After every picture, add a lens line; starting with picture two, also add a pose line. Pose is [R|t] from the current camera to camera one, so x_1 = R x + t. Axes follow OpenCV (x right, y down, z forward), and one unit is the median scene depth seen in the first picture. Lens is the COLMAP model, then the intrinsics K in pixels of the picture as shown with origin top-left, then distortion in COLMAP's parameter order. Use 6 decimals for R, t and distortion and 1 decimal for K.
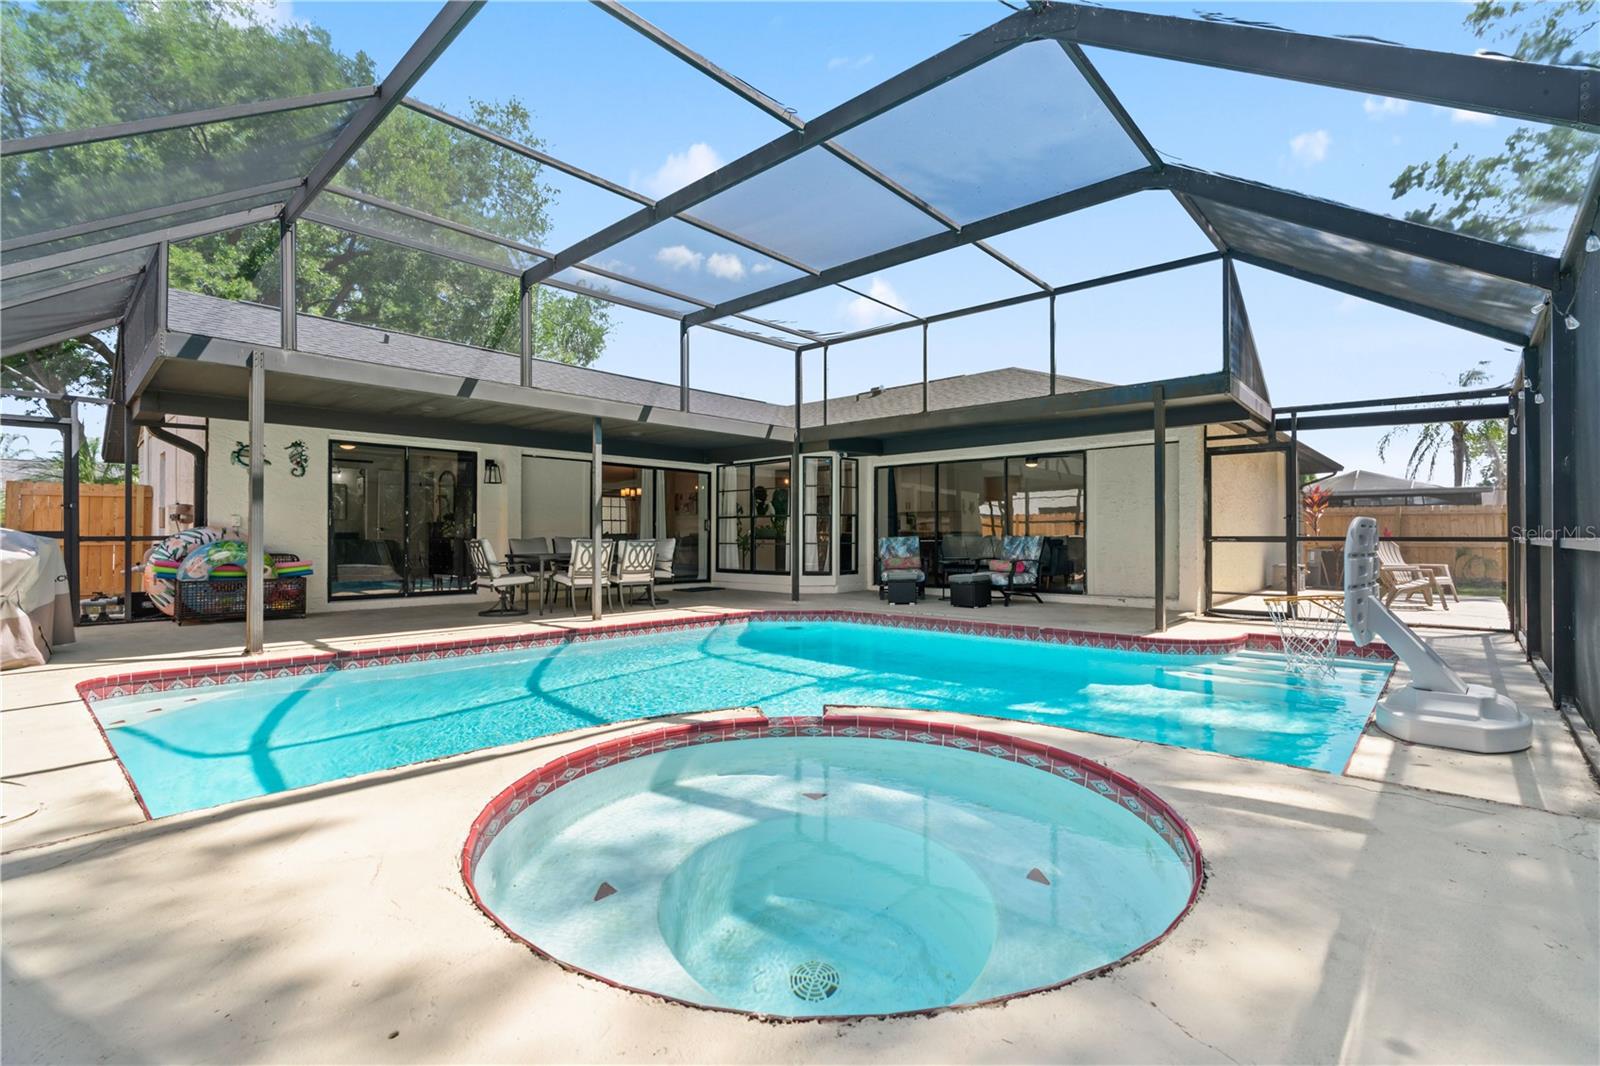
lens RADIAL K [[715.5, 0, 809.1], [0, 715.5, 533.0], [0, 0, 1]] dist [-0.010455, 0.002609]
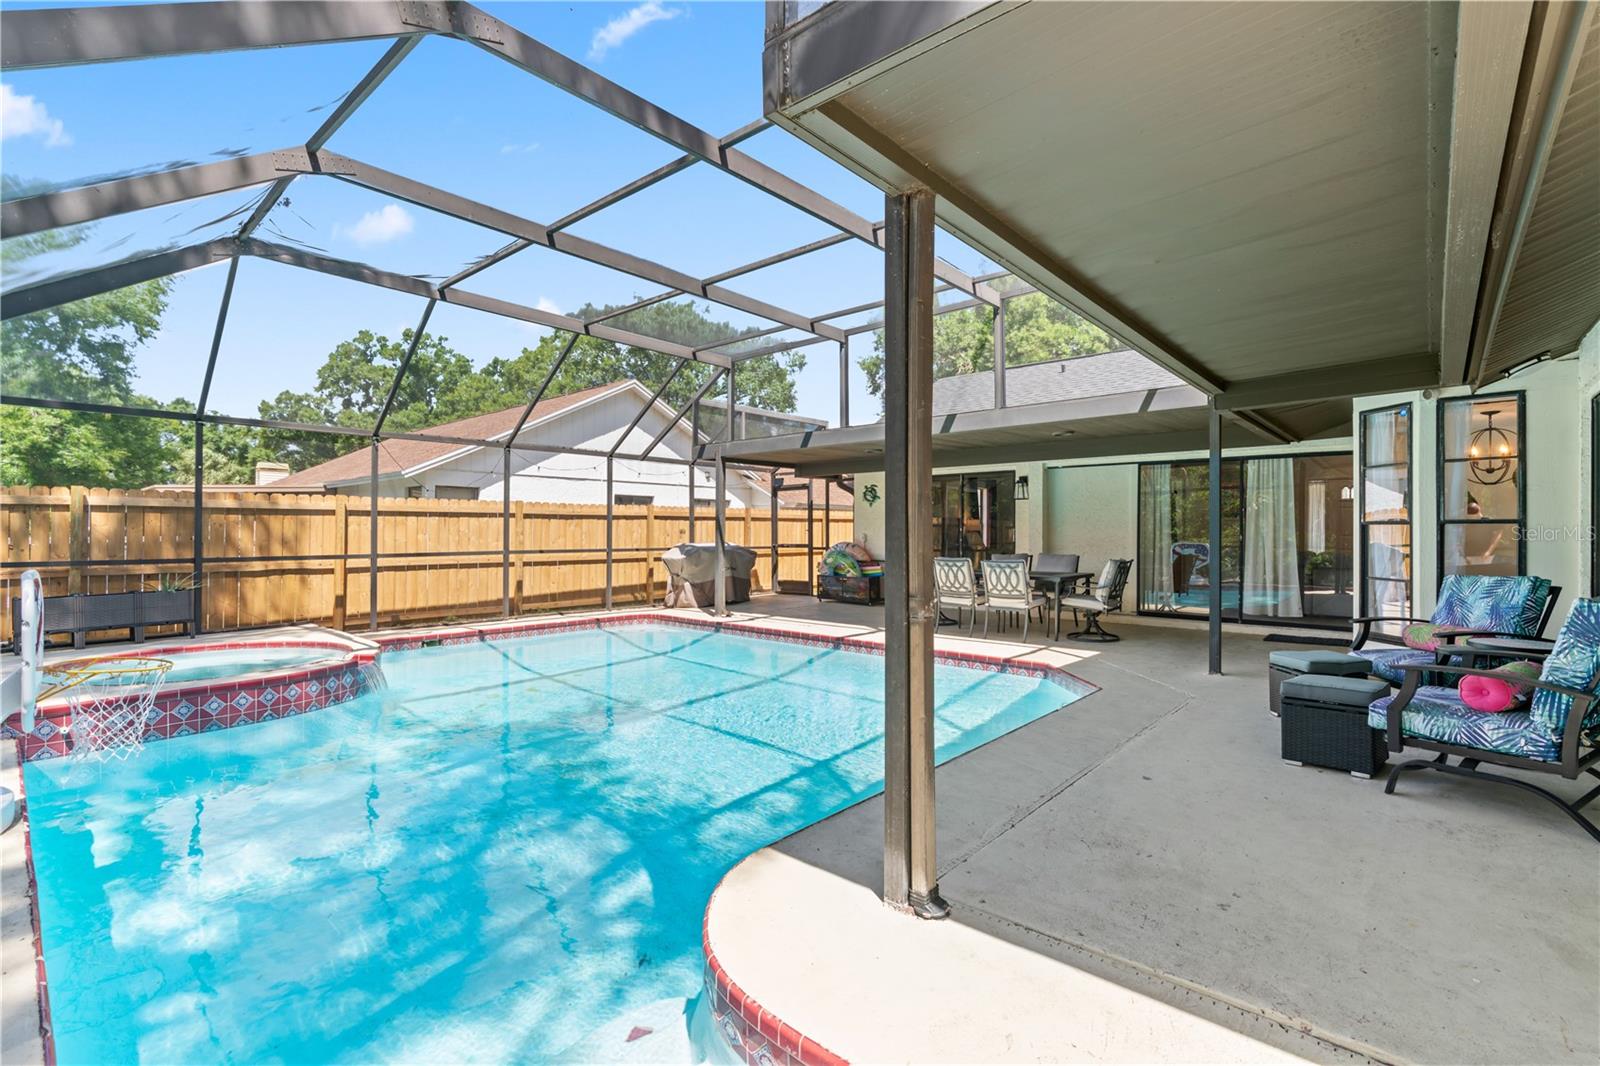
lens RADIAL K [[715.5, 0, 811.0], [0, 715.5, 533.0], [0, 0, 1]] dist [-0.010455, 0.002609]
pose [[0.030997, -0.000581, -0.999519, 0.648988], [0.007160, 0.999974, -0.000360, -0.024343], [0.999494, -0.007145, 0.031000, 0.732920]]
